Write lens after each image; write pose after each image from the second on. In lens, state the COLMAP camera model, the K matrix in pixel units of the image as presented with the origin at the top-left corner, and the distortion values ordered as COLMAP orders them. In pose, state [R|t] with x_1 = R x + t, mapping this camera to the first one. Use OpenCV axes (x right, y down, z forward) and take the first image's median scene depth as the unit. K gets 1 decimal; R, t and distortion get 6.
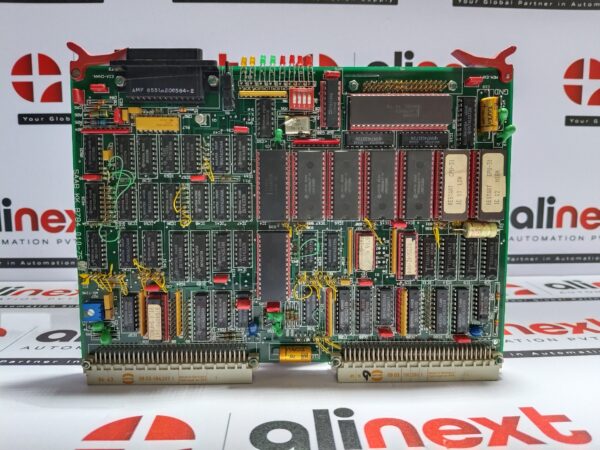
lens RADIAL K [[450.1, 0, 302.4], [0, 450.1, 222.7], [0, 0, 1]] dist [-0.028526, -0.026829]
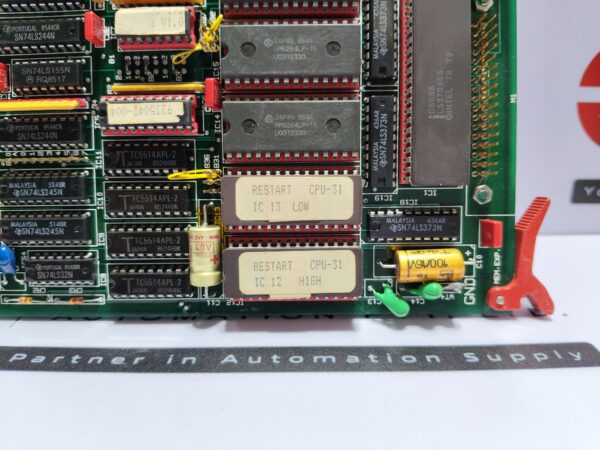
lens RADIAL K [[450.1, 0, 296.6], [0, 450.1, 225.8], [0, 0, 1]] dist [-0.028526, -0.026829]
pose [[0.009842, 0.999027, 0.042993, 0.343378], [-0.996664, 0.013284, -0.080524, -0.048097], [-0.081017, -0.042057, 0.995825, 0.491077]]
